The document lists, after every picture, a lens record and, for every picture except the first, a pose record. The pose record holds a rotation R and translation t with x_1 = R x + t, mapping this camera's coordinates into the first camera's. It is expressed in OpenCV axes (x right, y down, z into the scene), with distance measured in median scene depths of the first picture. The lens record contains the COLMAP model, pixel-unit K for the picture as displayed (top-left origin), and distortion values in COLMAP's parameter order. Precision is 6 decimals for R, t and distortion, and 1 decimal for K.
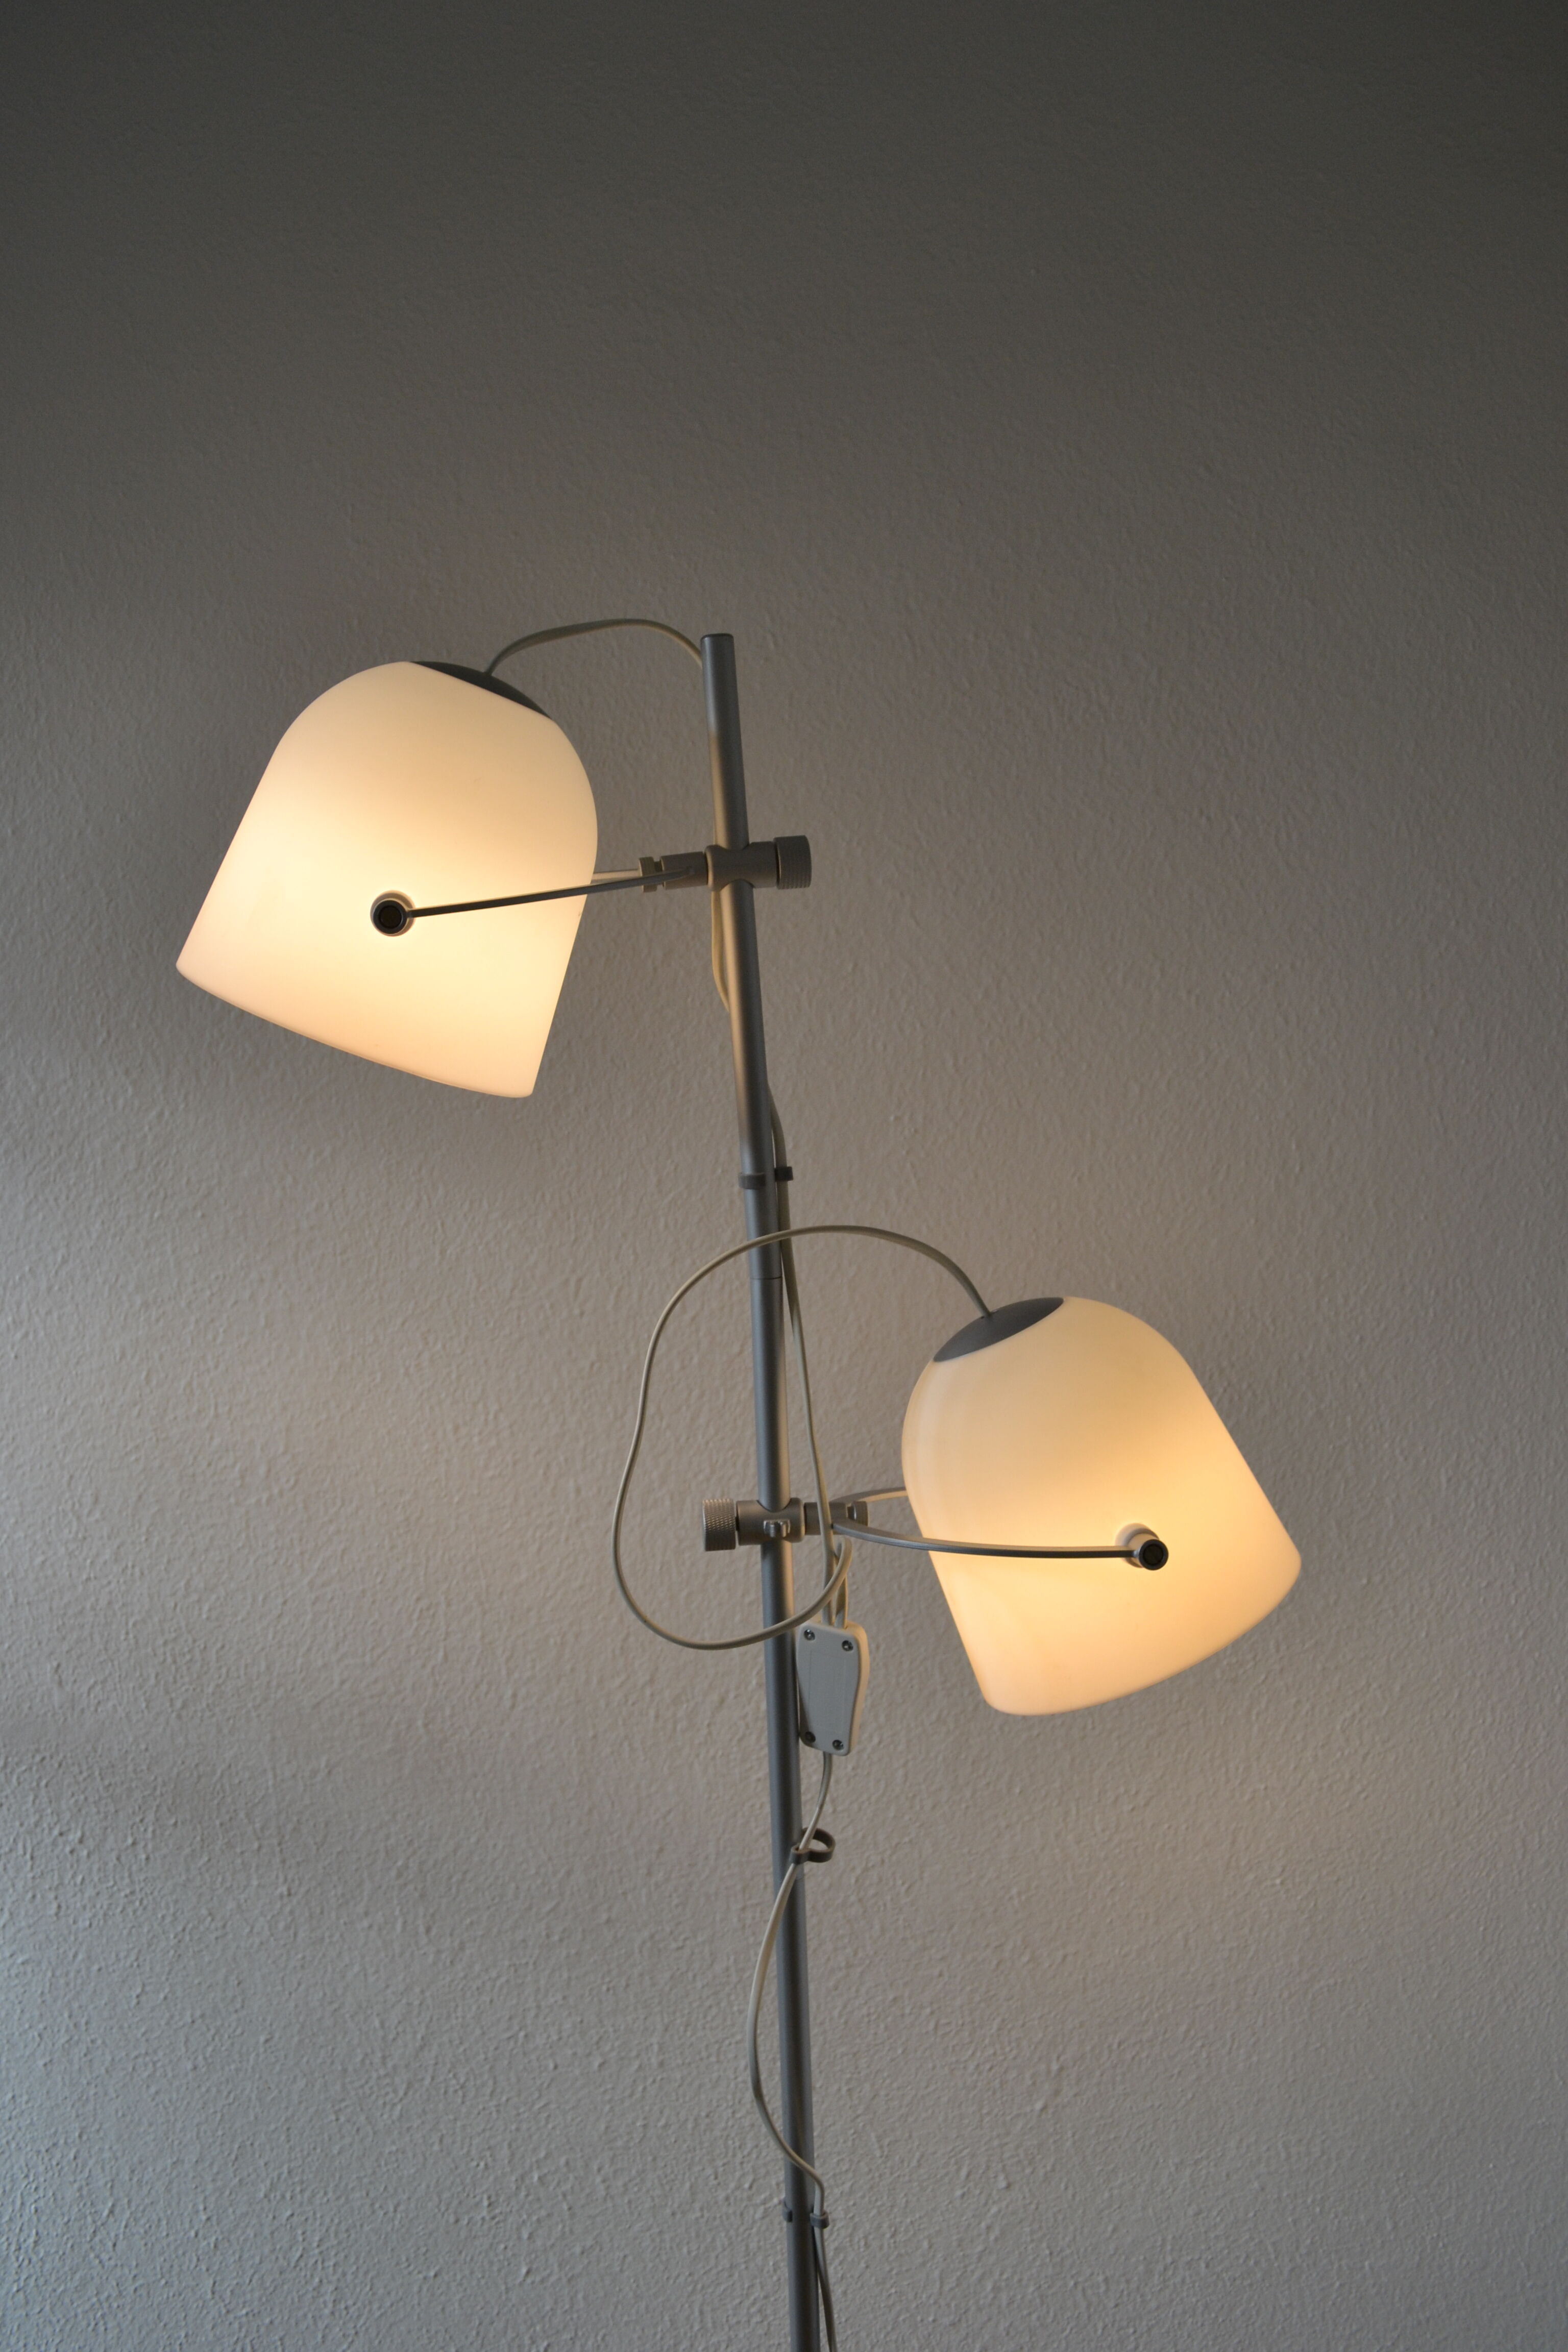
lens RADIAL K [[1865.7, 0, 771.8], [0, 1865.7, 1184.2], [0, 0, 1]] dist [-0.083964, 0.010562]
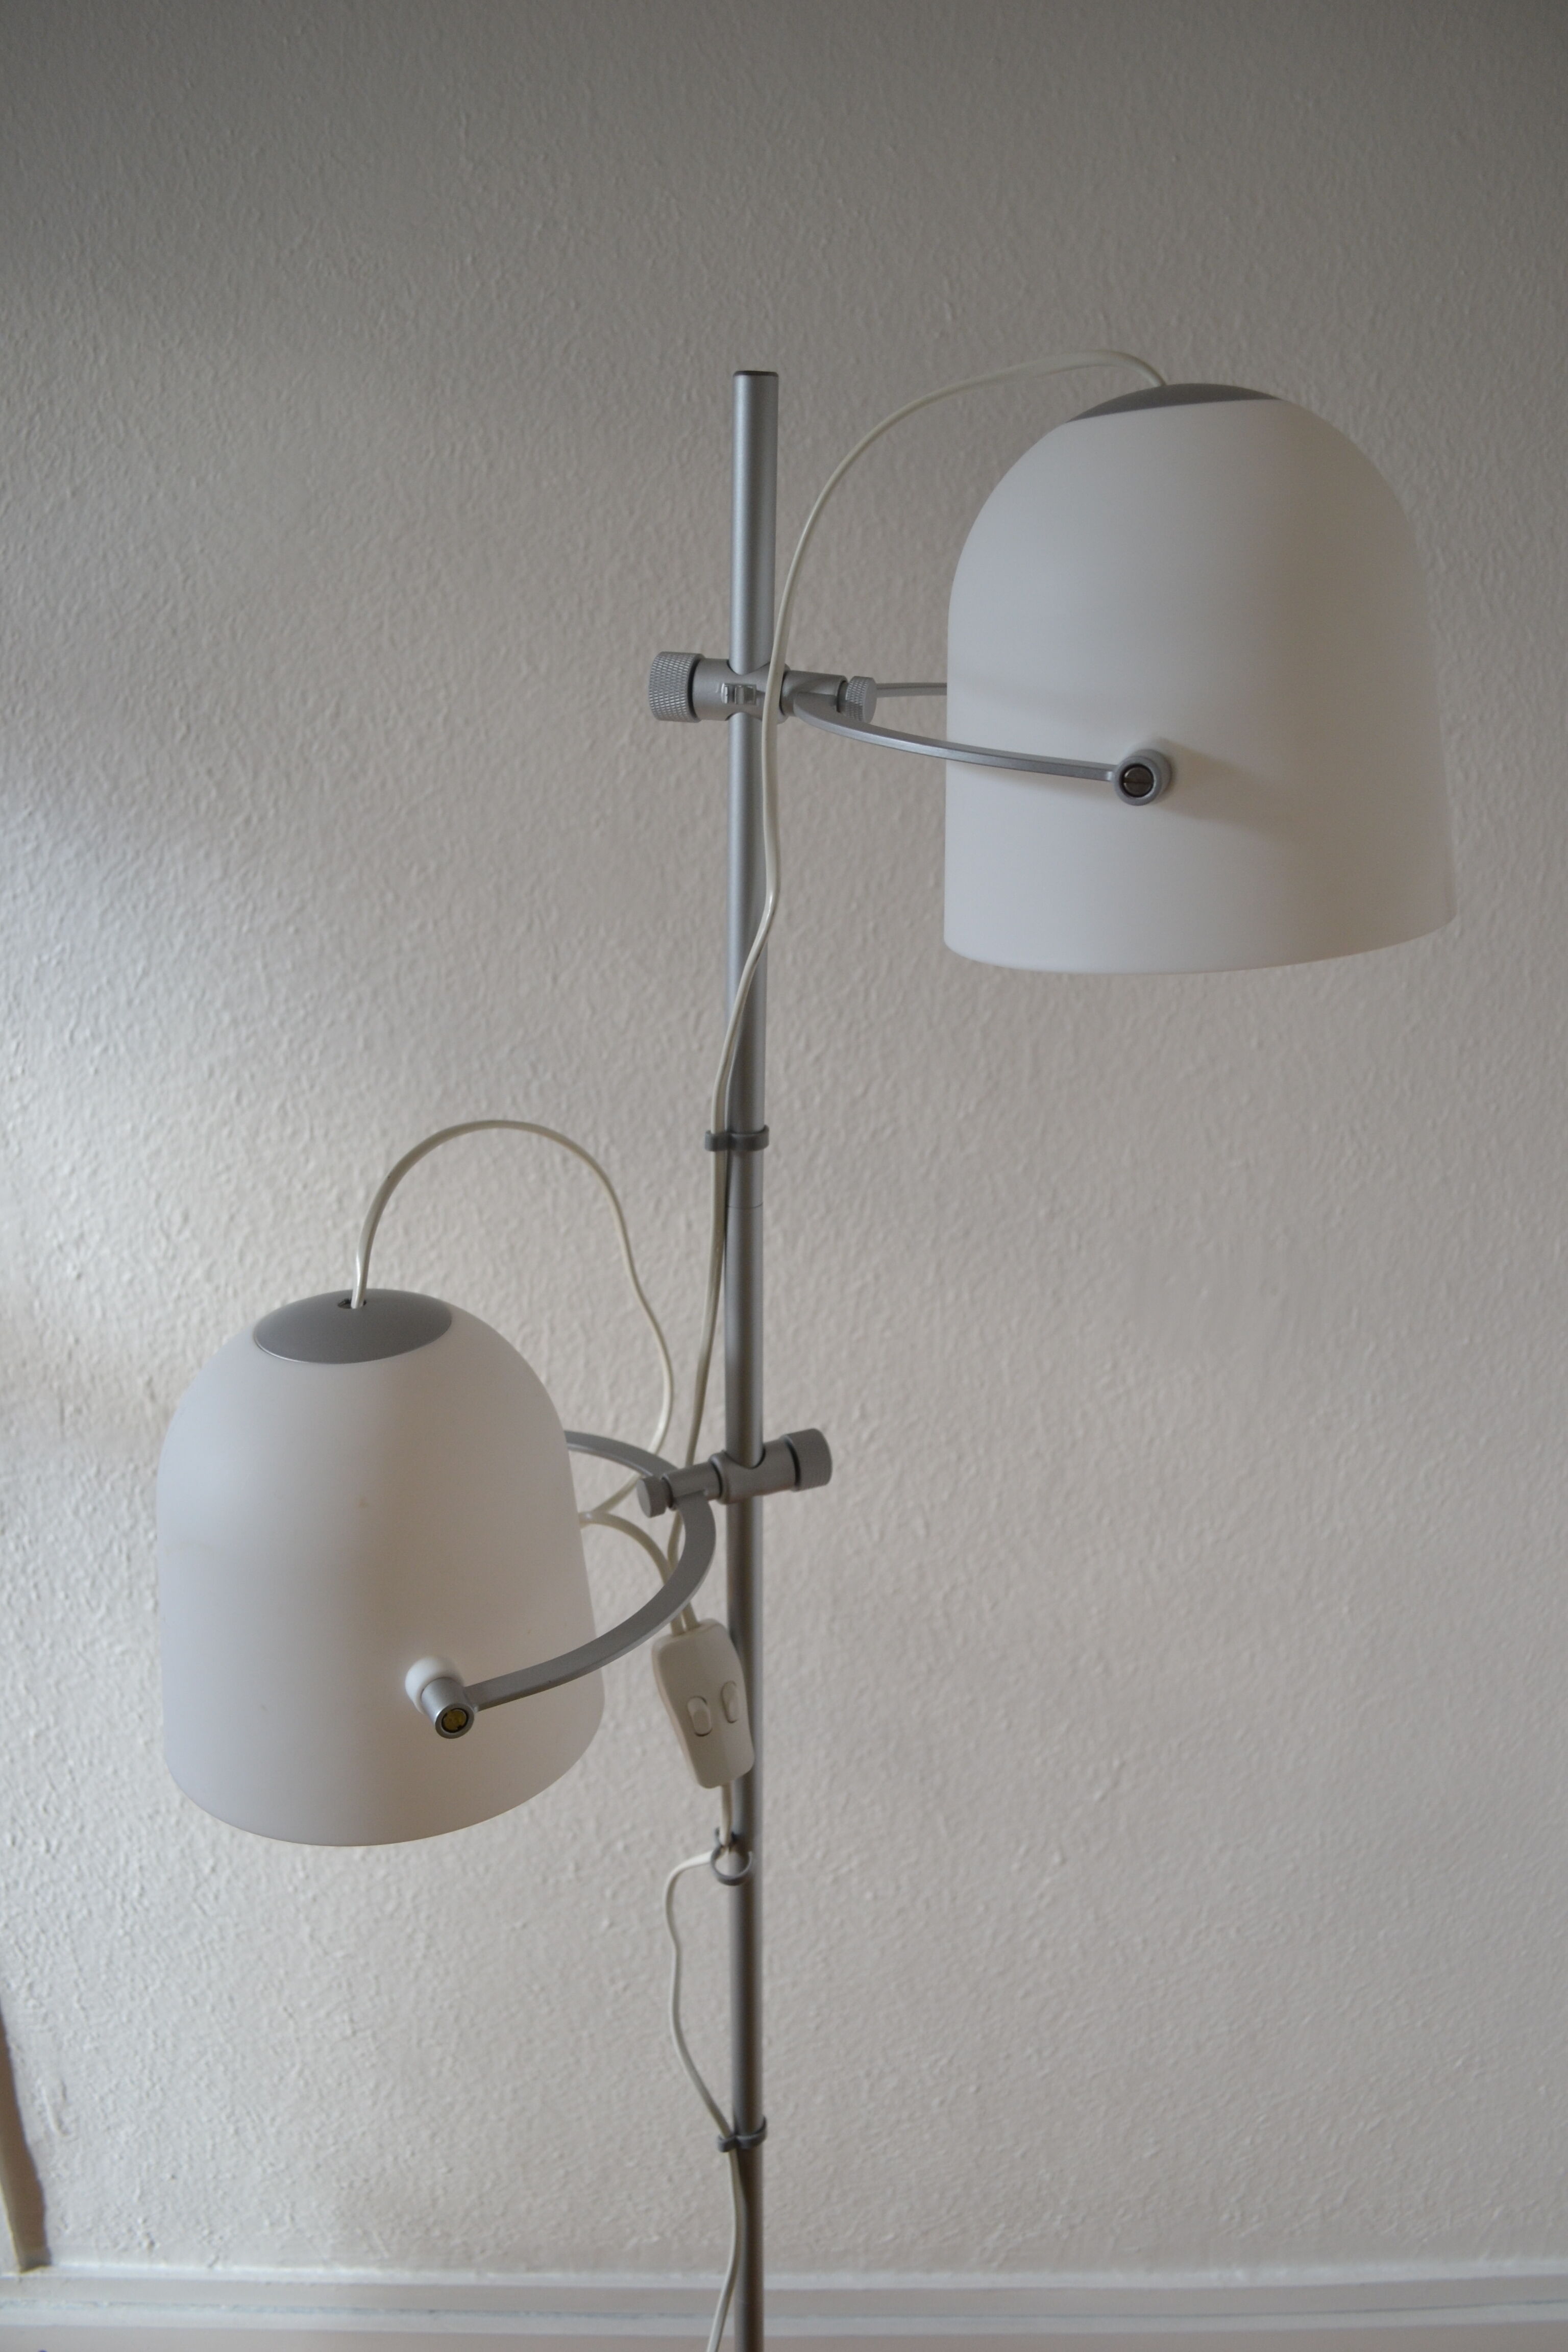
lens RADIAL K [[1865.7, 0, 771.6], [0, 1865.7, 1184.1], [0, 0, 1]] dist [-0.083964, 0.010562]
pose [[0.998524, 0.033409, 0.042820, -0.103385], [-0.043250, 0.966012, 0.254852, -0.107429], [-0.032850, -0.256328, 0.966032, 0.058310]]
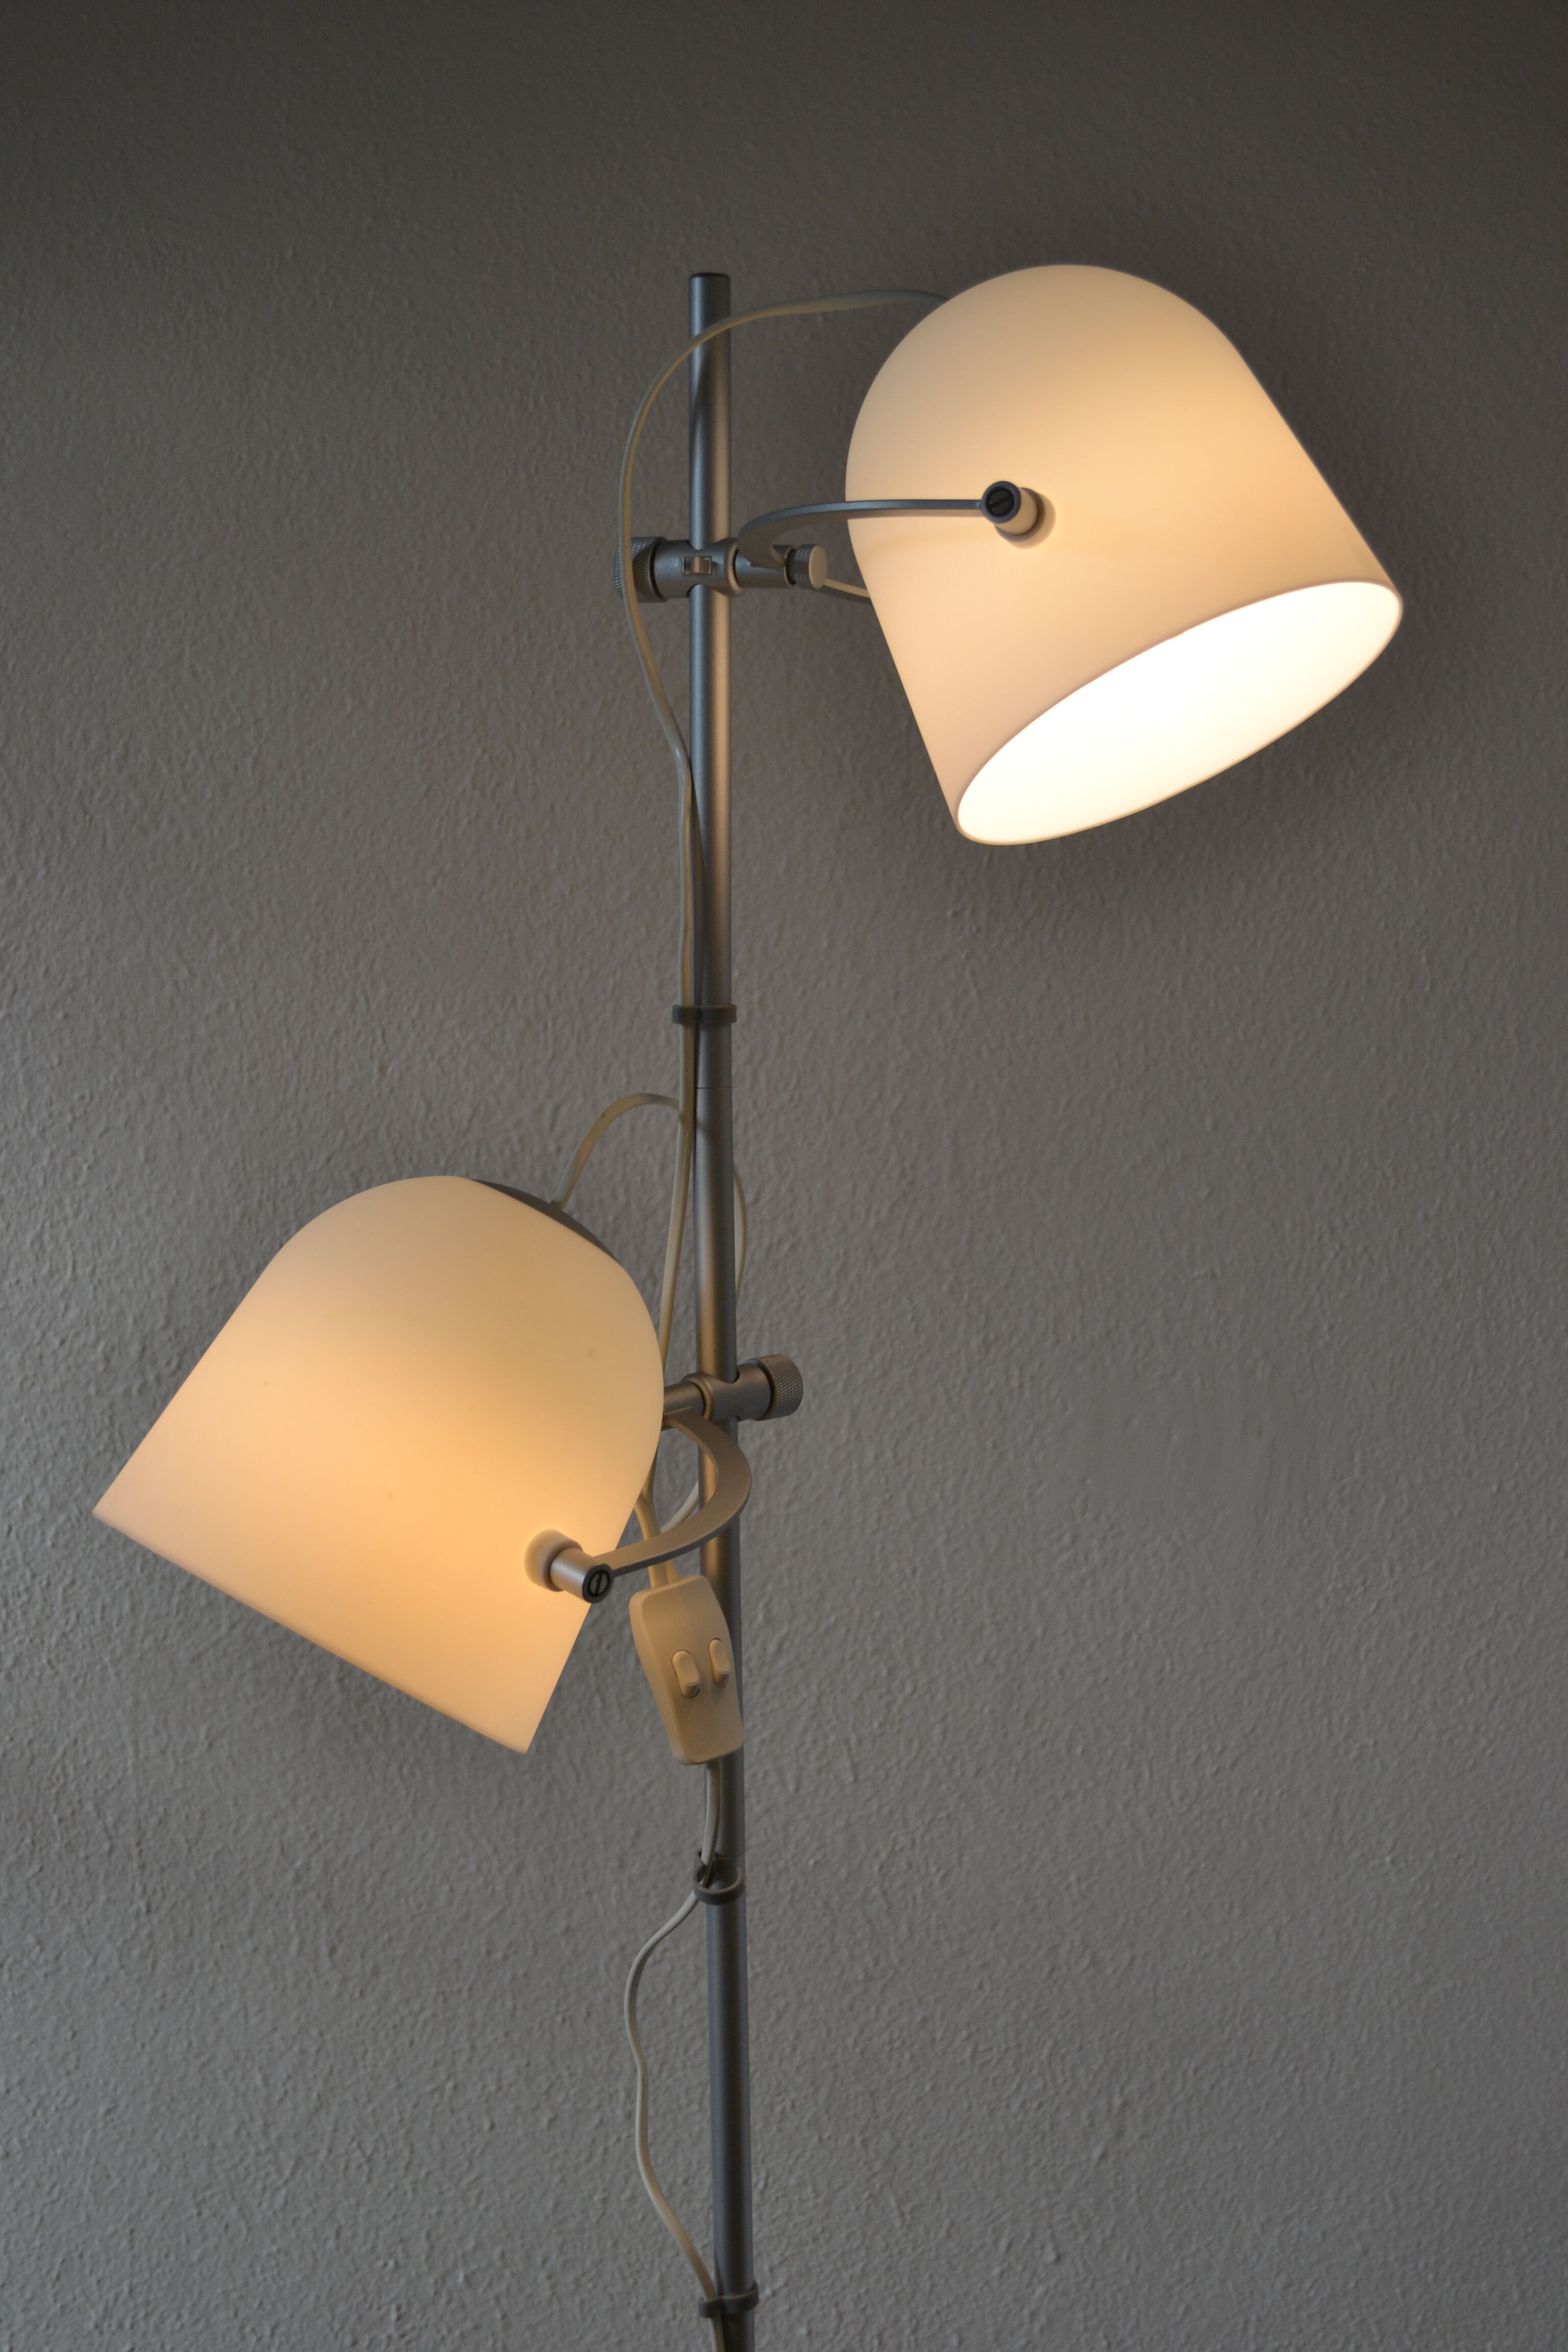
lens RADIAL K [[3092.8, 0, 772.3], [0, 3092.8, 1176.7], [0, 0, 1]] dist [-0.031904, 0.000000]
pose [[0.986332, 0.014024, 0.164169, -0.226283], [-0.016606, 0.999759, 0.014368, 0.059886], [-0.163928, -0.016898, 0.986328, -0.310600]]
